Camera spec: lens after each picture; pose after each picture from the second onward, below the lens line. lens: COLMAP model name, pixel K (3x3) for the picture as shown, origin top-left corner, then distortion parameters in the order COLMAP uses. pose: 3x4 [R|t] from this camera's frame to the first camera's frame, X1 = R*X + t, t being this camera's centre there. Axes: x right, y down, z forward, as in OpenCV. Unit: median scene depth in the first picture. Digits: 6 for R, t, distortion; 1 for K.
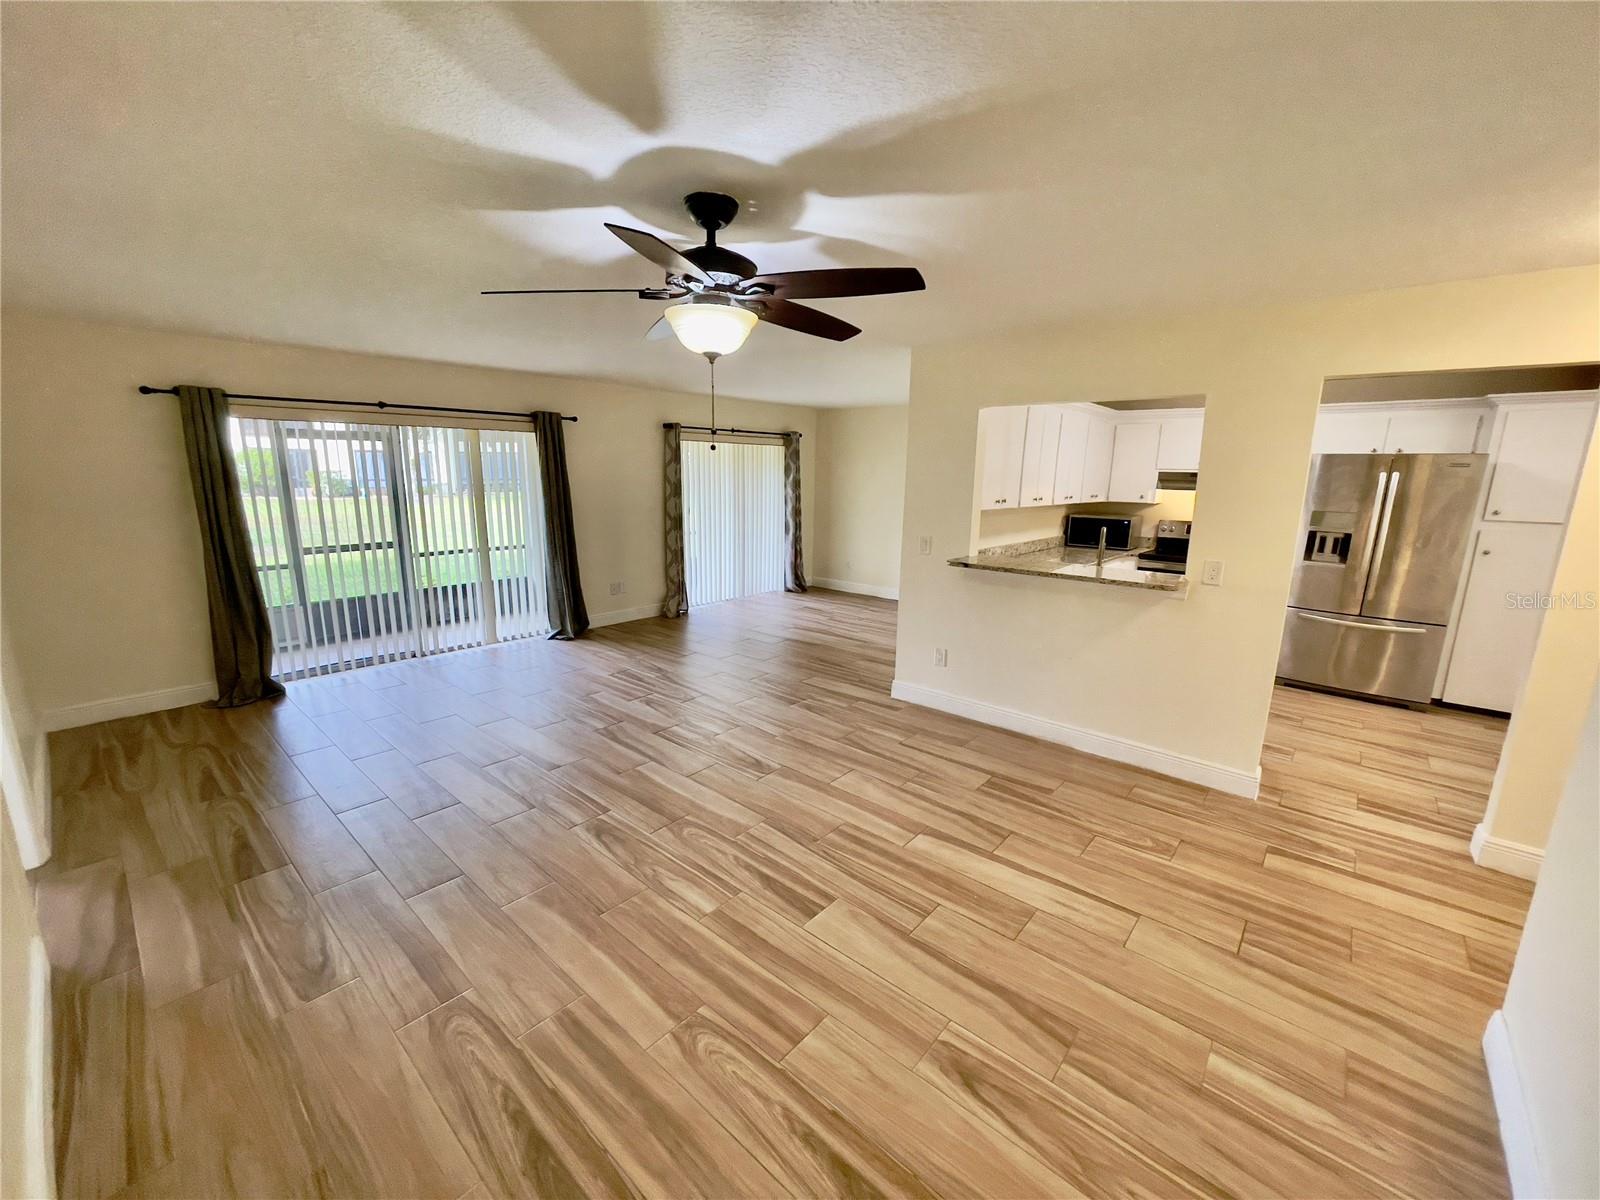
lens RADIAL K [[650.6, 0, 795.7], [0, 650.6, 604.0], [0, 0, 1]] dist [-0.013830, 0.007754]
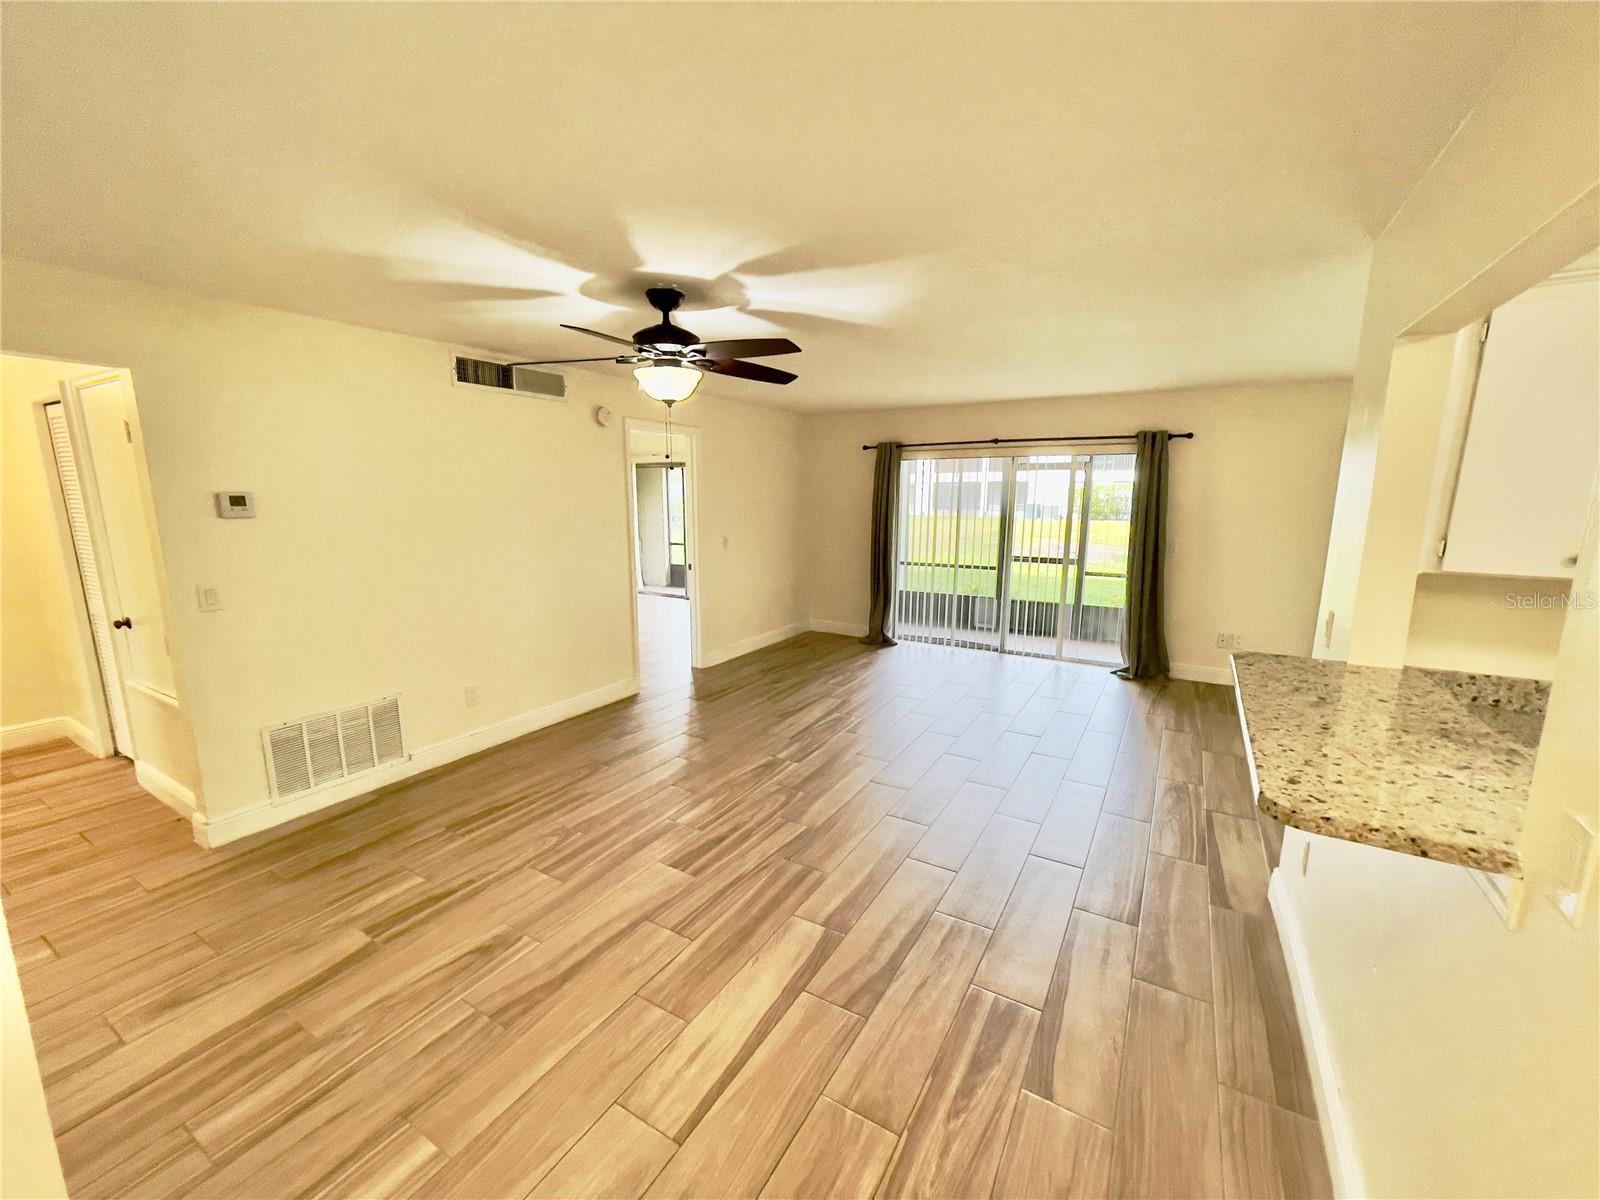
lens RADIAL K [[650.6, 0, 792.2], [0, 650.6, 604.8], [0, 0, 1]] dist [-0.013830, 0.007754]
pose [[0.173498, 0.155590, -0.972466, 1.013404], [-0.201929, 0.972082, 0.119502, -0.139404], [0.963910, 0.175636, 0.200072, 0.811374]]
